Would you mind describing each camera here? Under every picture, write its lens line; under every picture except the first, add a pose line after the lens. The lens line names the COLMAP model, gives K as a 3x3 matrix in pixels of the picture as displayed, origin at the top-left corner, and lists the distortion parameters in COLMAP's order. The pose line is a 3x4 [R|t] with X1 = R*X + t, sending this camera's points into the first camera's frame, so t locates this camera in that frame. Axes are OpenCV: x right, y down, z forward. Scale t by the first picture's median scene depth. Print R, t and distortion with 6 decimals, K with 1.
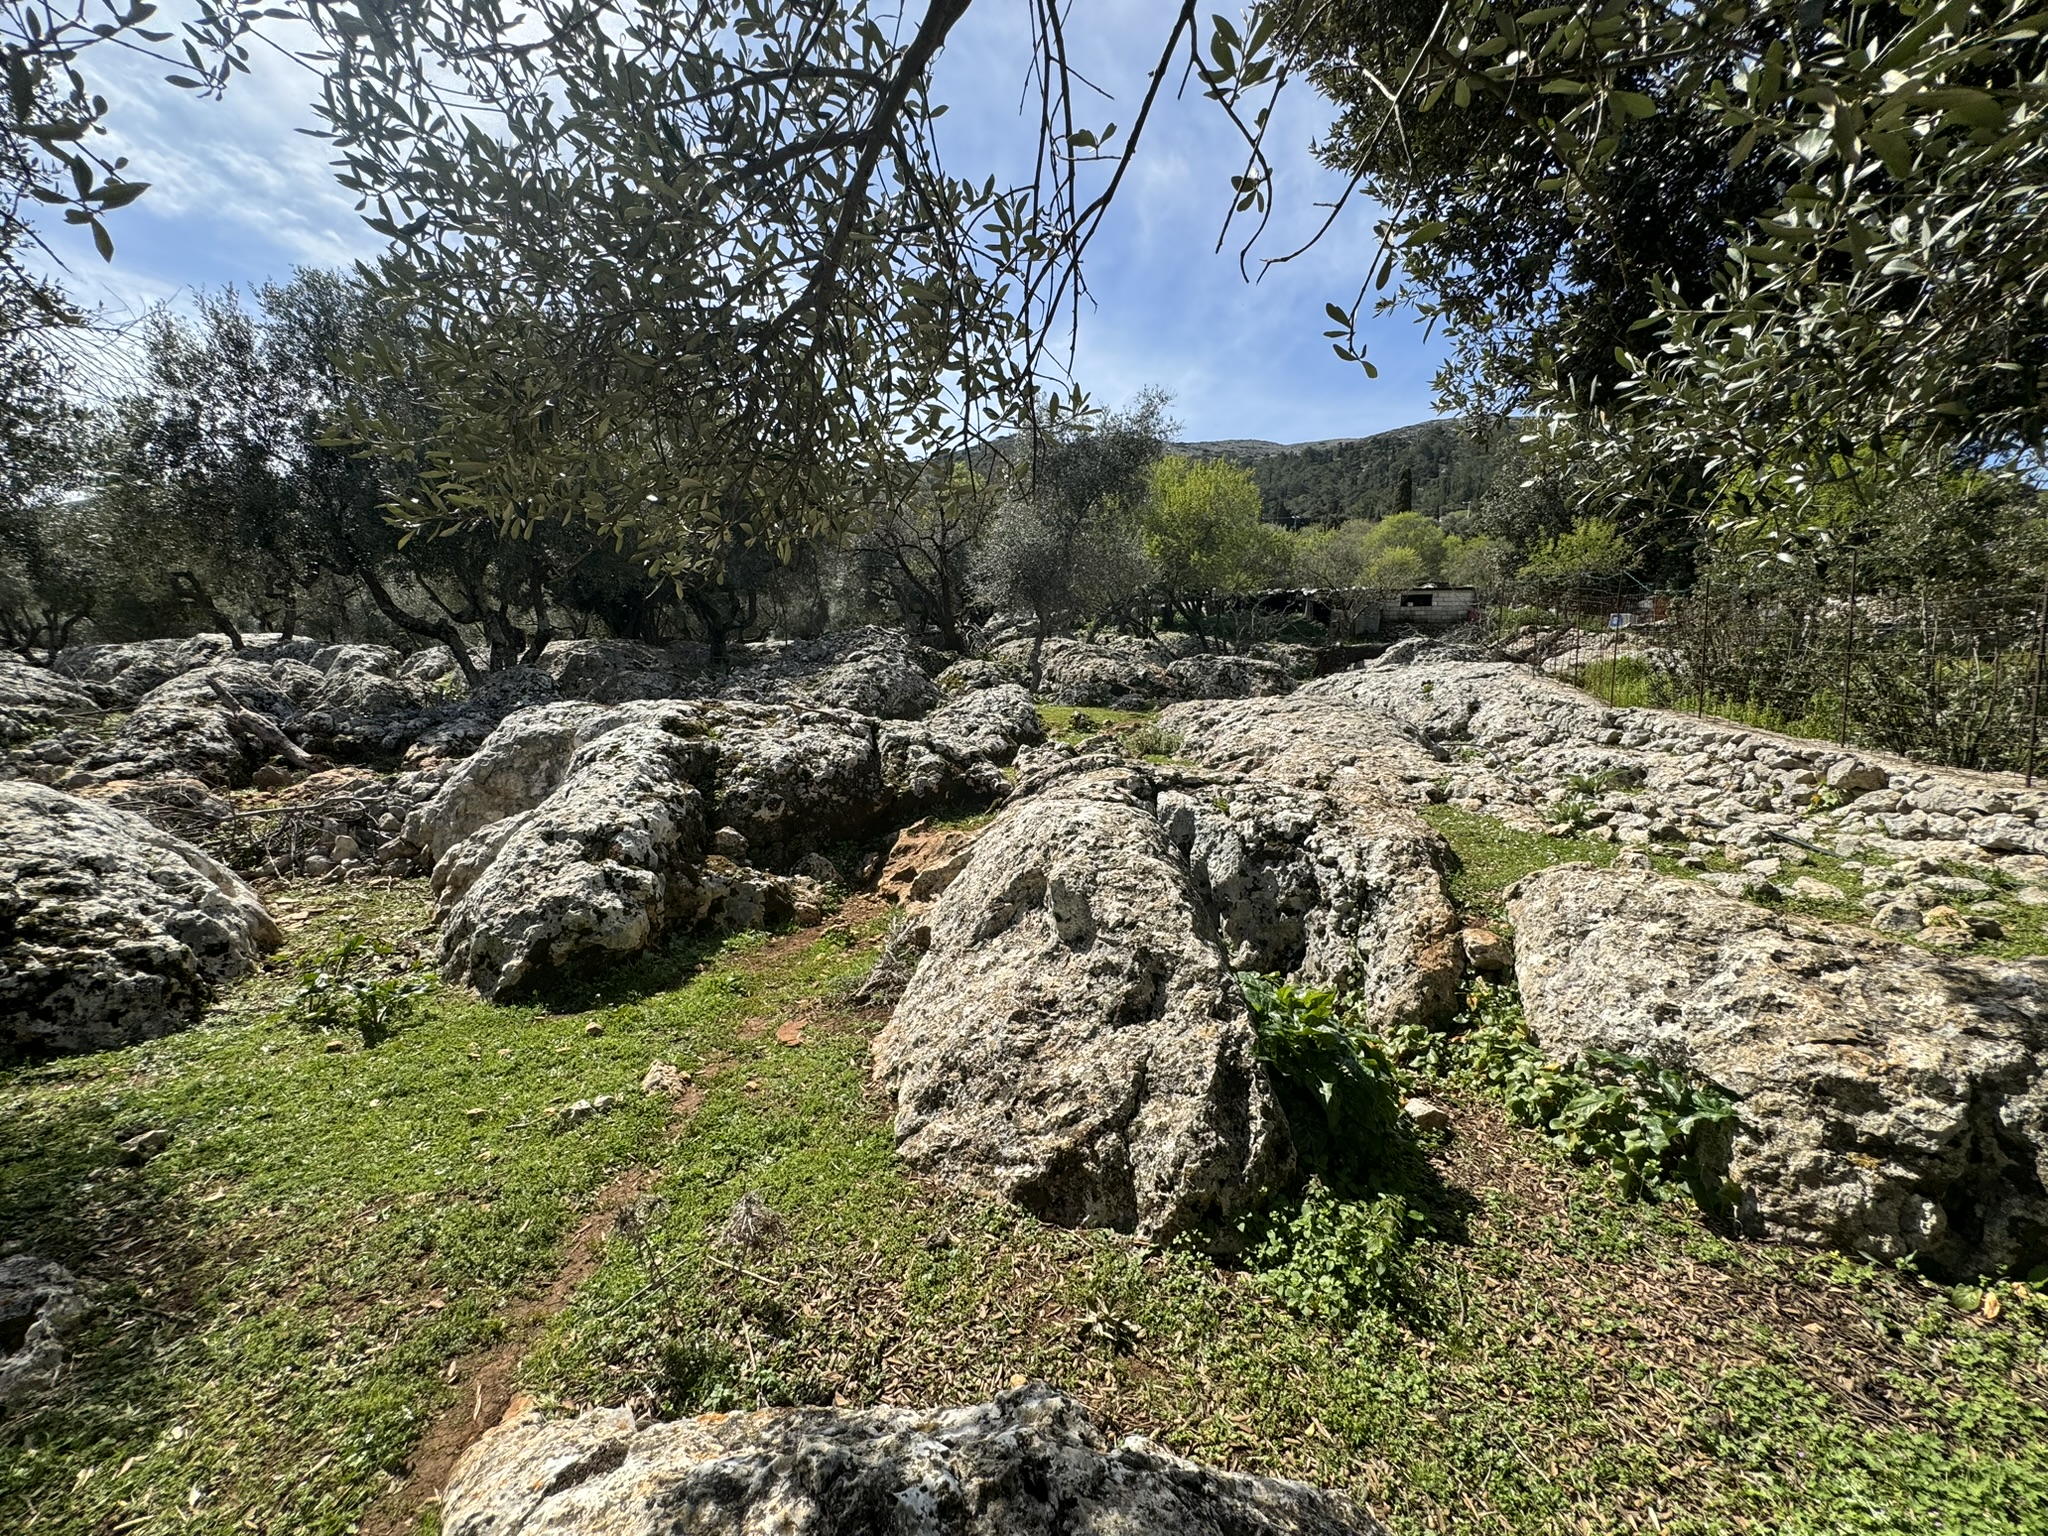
lens RADIAL K [[815.9, 0, 1020.7], [0, 815.9, 769.4], [0, 0, 1]] dist [-0.001117, 0.000399]
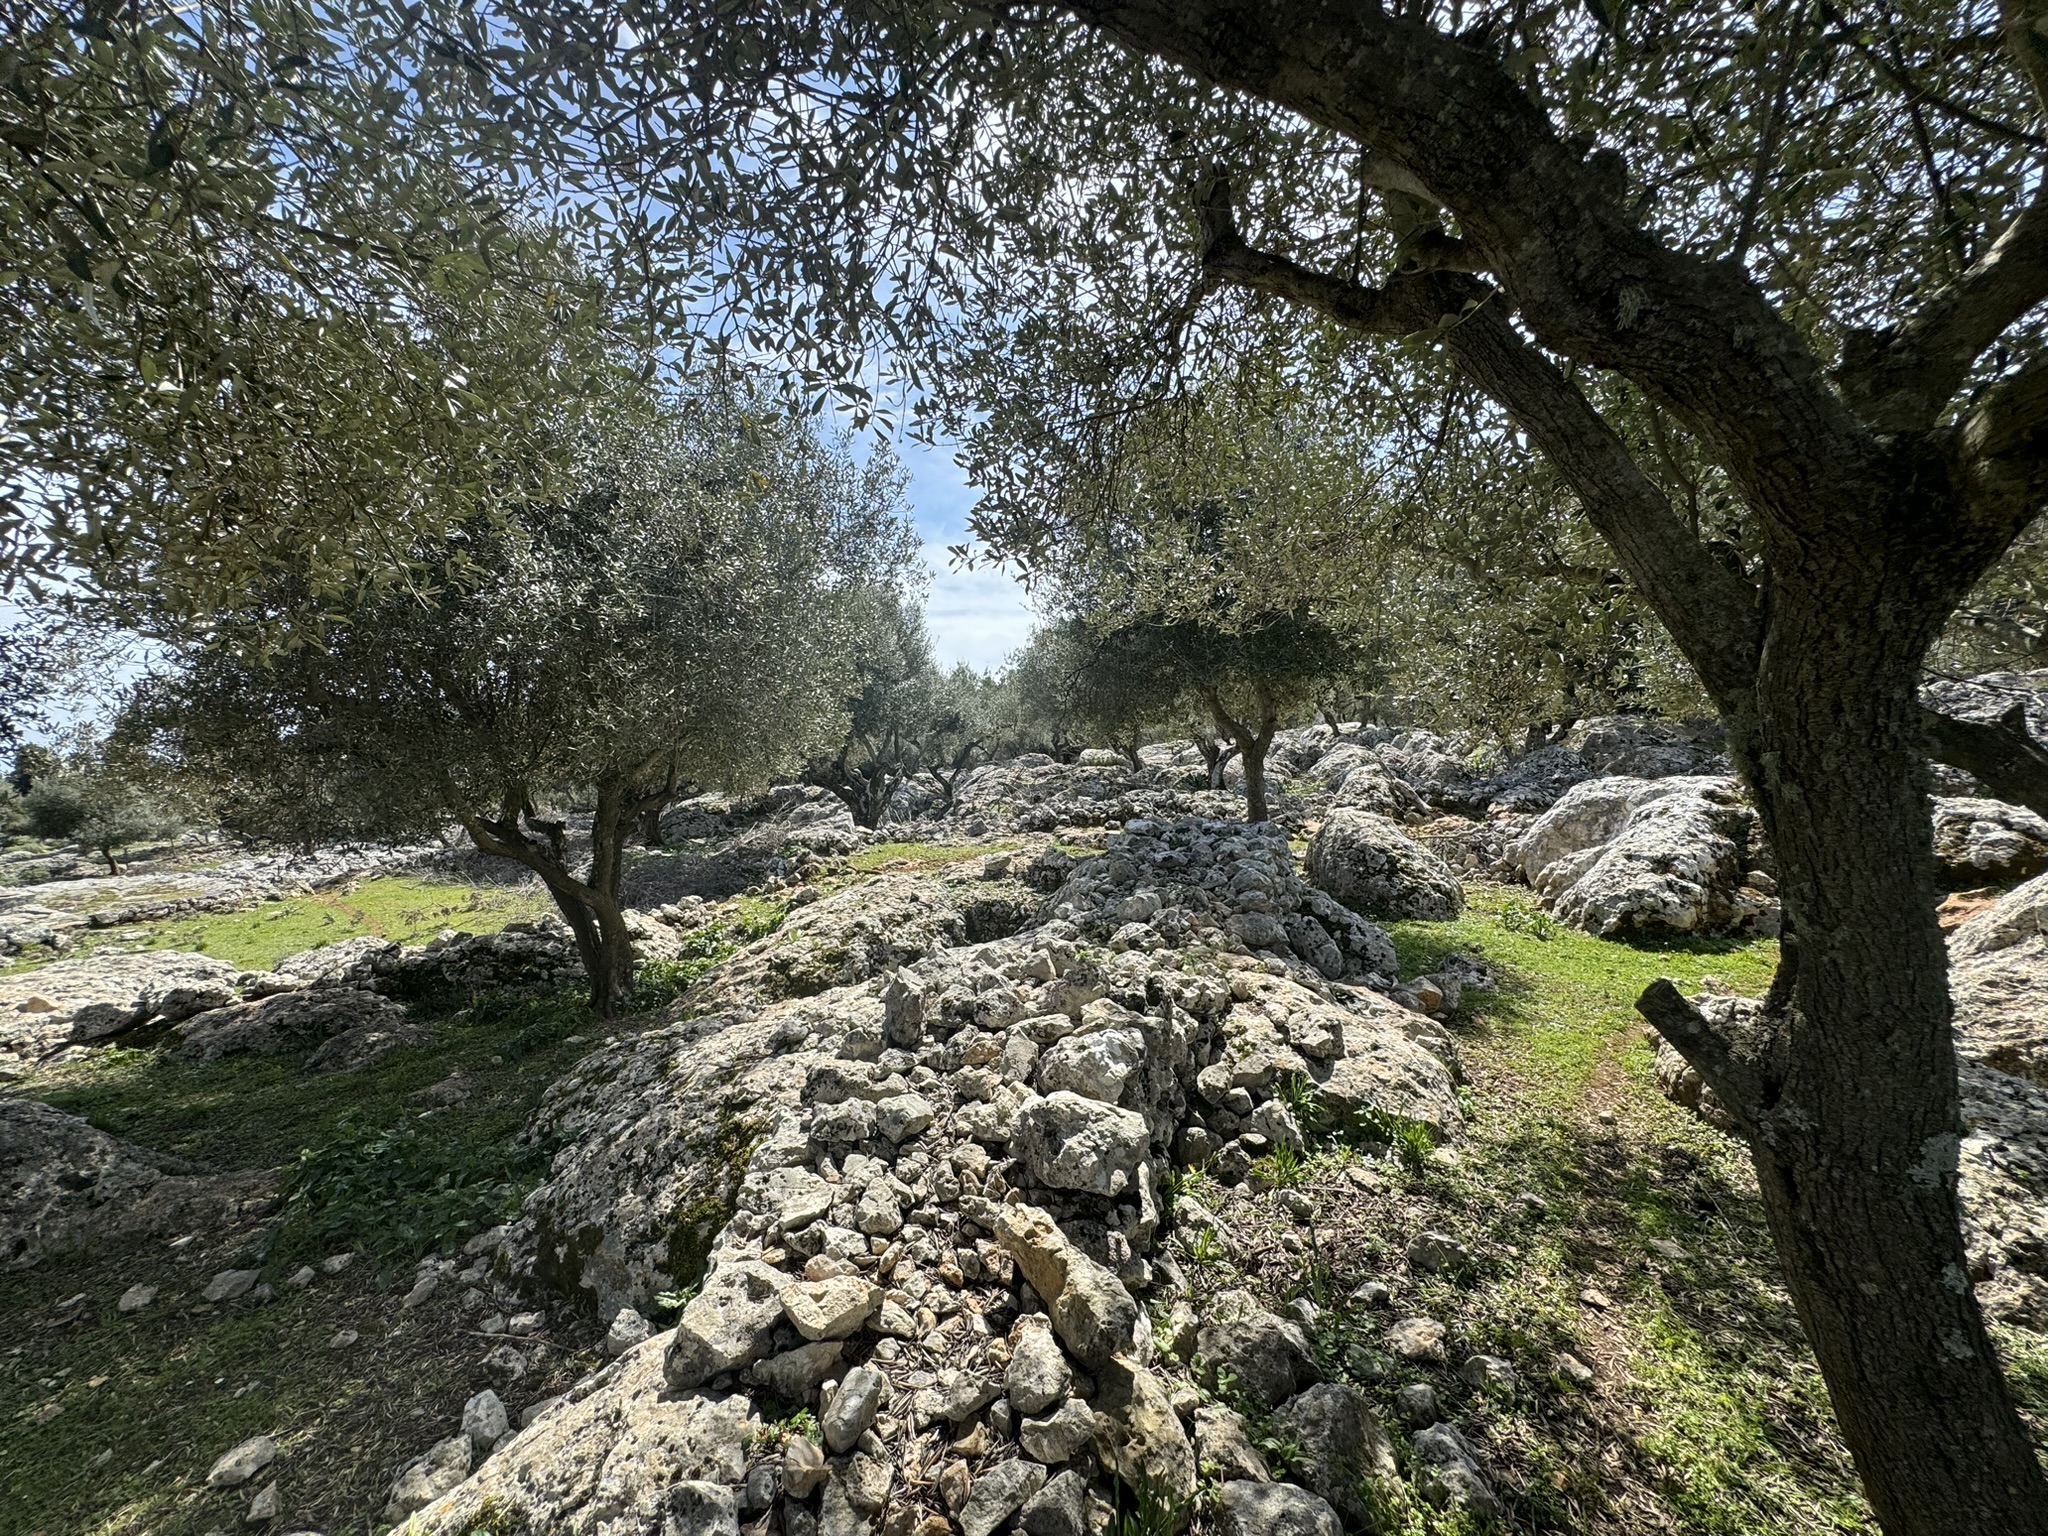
lens RADIAL K [[815.9, 0, 1028.4], [0, 815.9, 772.3], [0, 0, 1]] dist [-0.001117, 0.000399]
pose [[0.479095, 0.007276, -0.877733, 0.234862], [-0.077553, 0.996406, -0.034071, 0.043861], [0.874330, 0.084394, 0.477937, -0.685737]]
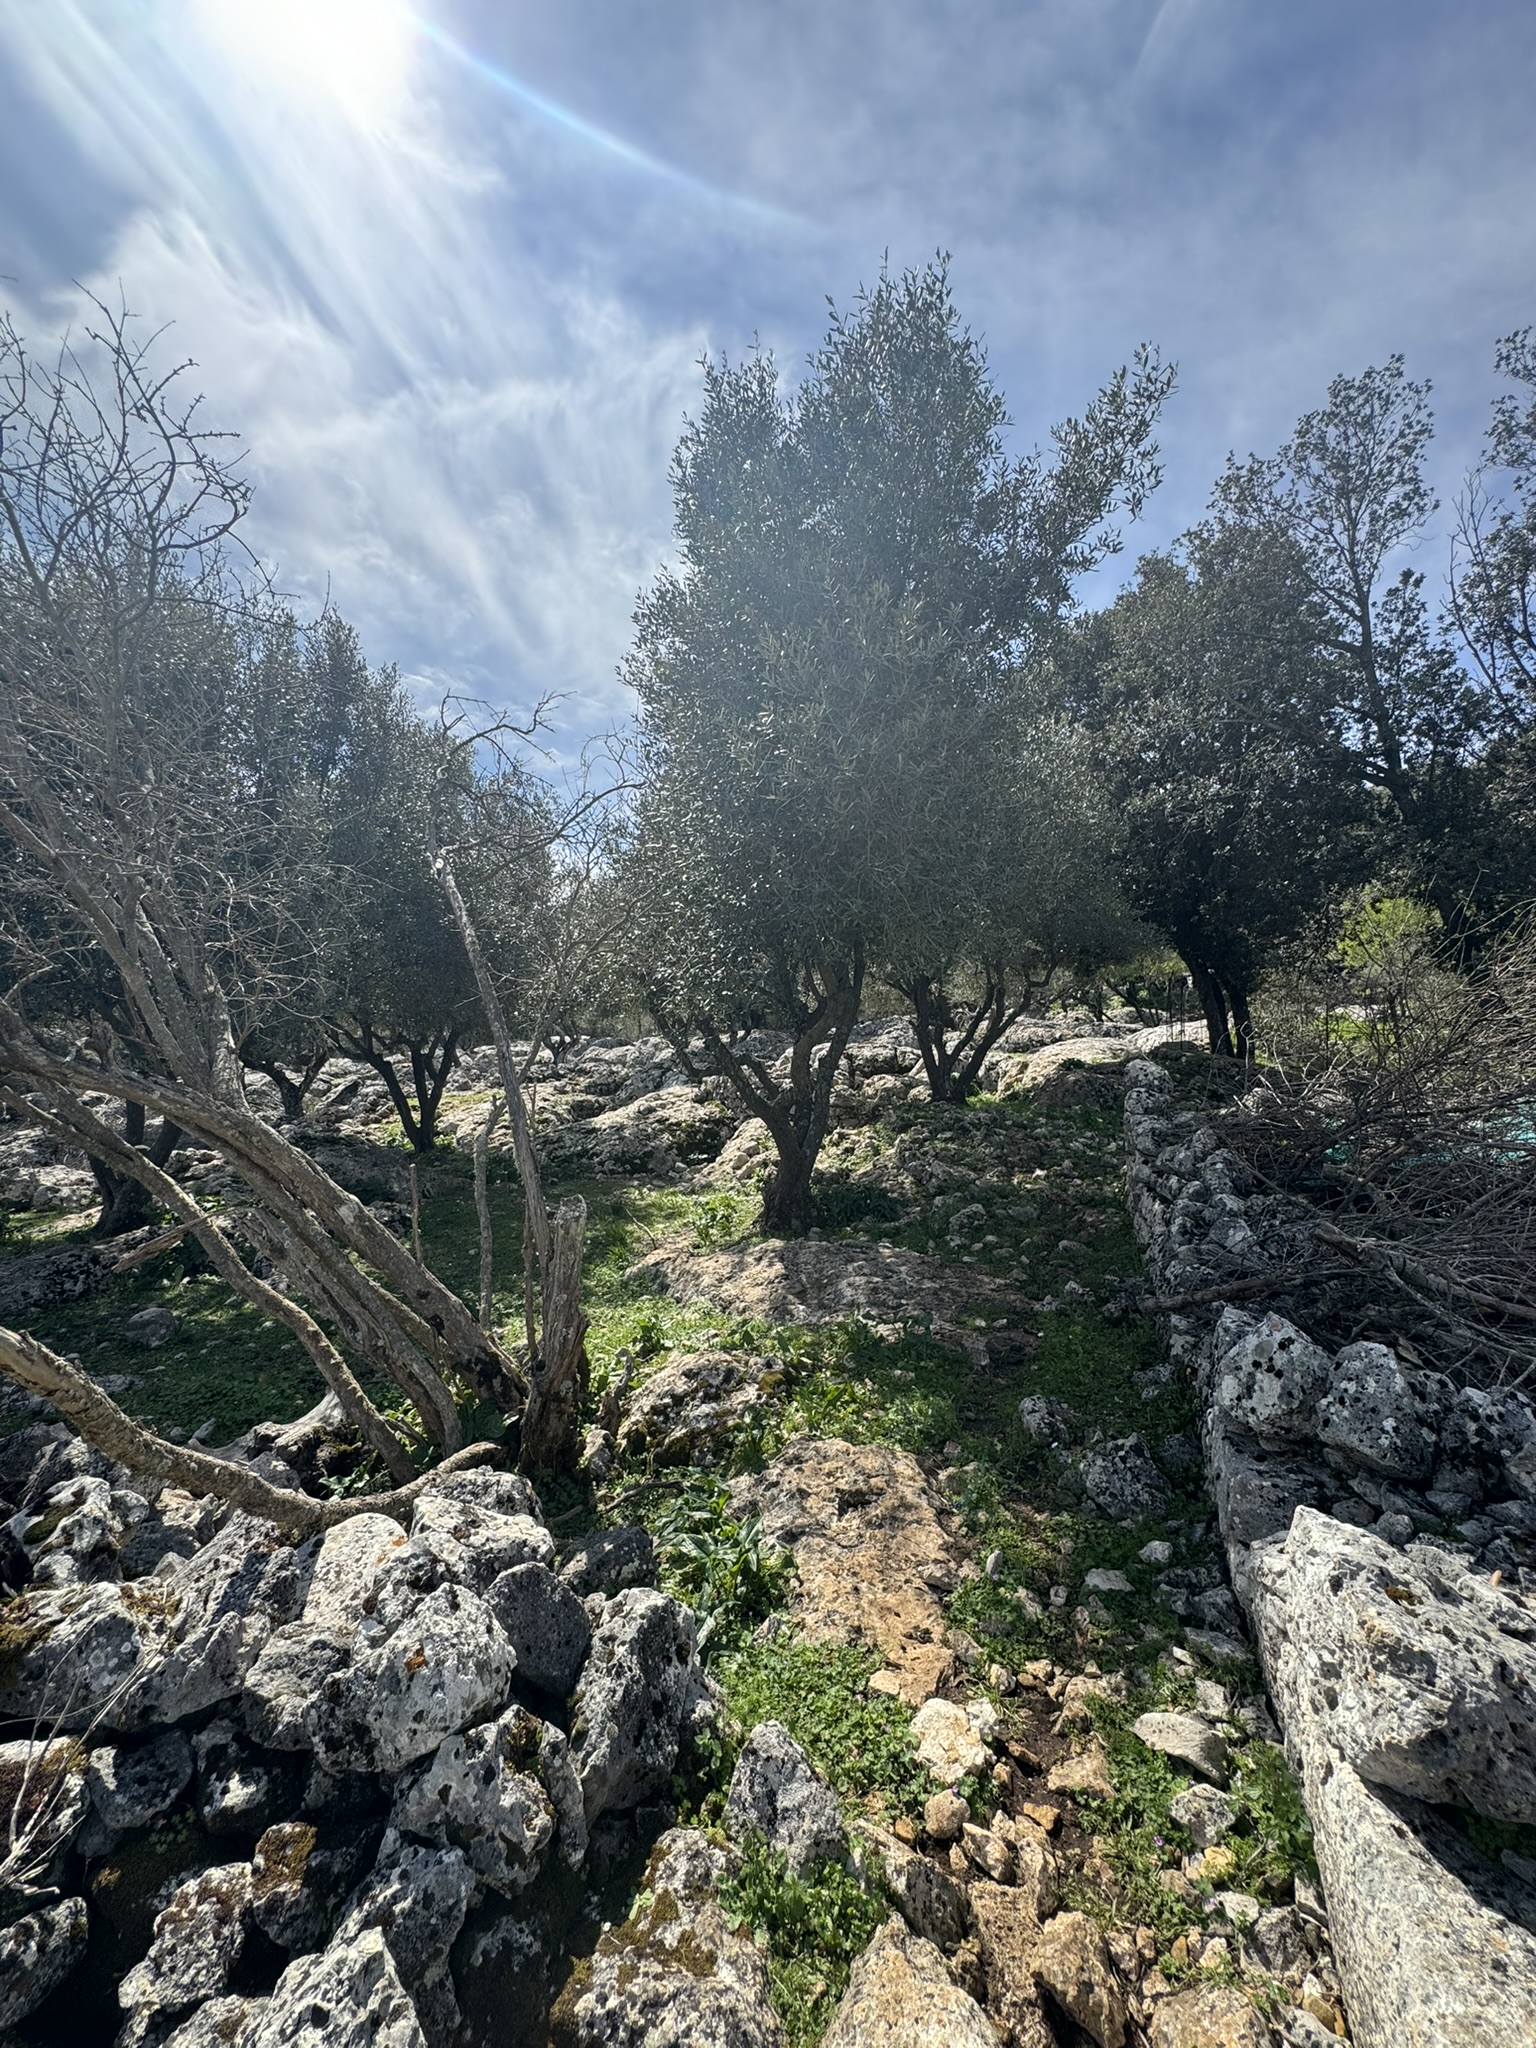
lens RADIAL K [[815.9, 0, 760.7], [0, 815.9, 1025.2], [0, 0, 1]] dist [-0.001117, 0.000399]
pose [[0.939103, -0.043453, -0.340878, 0.491416], [-0.010277, 0.987978, -0.154255, 0.417707], [0.343483, 0.148364, 0.927366, -2.540749]]
